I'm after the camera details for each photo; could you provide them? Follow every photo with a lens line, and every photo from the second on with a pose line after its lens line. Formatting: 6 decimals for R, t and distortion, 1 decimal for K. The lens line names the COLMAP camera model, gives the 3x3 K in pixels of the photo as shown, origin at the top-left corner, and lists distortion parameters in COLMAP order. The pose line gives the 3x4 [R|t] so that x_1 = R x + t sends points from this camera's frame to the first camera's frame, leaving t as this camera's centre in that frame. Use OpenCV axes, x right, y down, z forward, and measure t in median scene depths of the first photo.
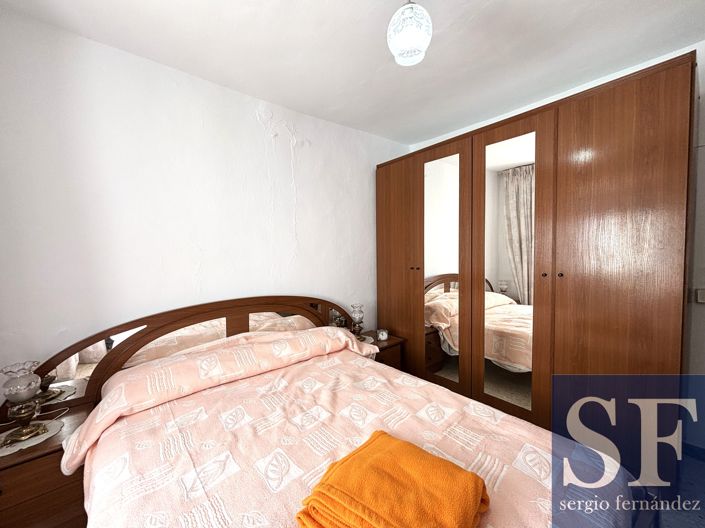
lens RADIAL K [[284.0, 0, 350.8], [0, 284.0, 261.2], [0, 0, 1]] dist [-0.003795, 0.000953]
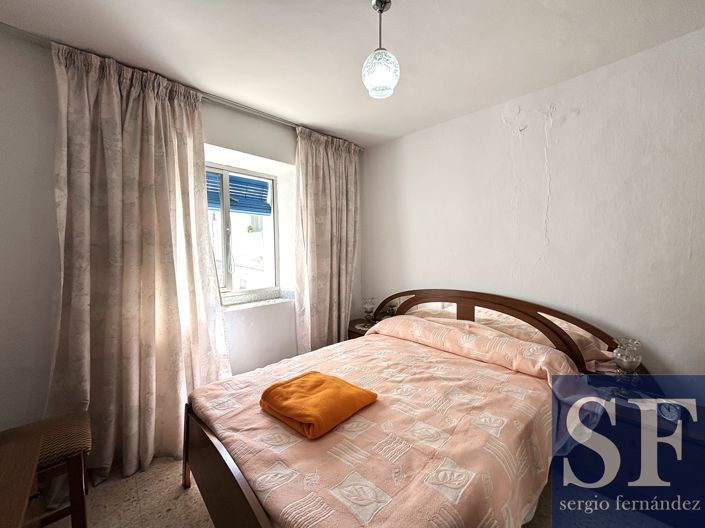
lens RADIAL K [[284.0, 0, 350.6], [0, 284.0, 256.0], [0, 0, 1]] dist [-0.003795, 0.000953]
pose [[0.056079, 0.041997, -0.997543, 0.807865], [-0.030175, 0.998730, 0.040351, -0.050350], [0.997970, 0.027838, 0.057275, 0.468485]]
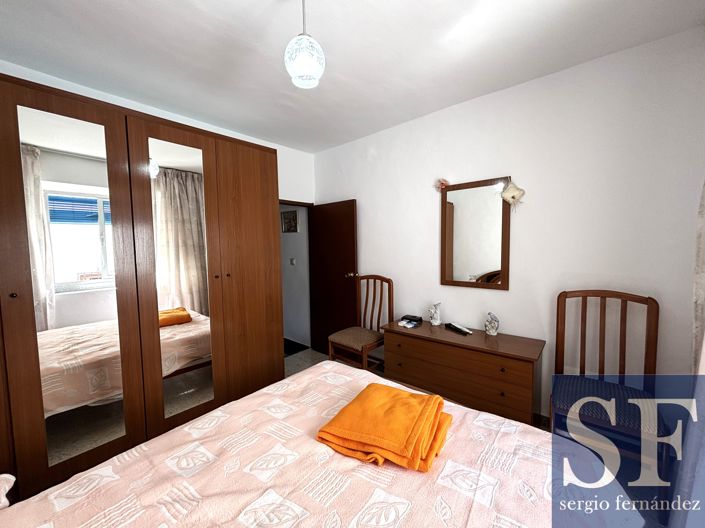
lens RADIAL K [[284.0, 0, 353.5], [0, 284.0, 263.7], [0, 0, 1]] dist [-0.003795, 0.000953]
pose [[-0.187456, -0.038434, 0.981521, -0.530172], [0.061617, 0.996806, 0.050800, -0.028269], [-0.980339, 0.070001, -0.184489, 0.604329]]
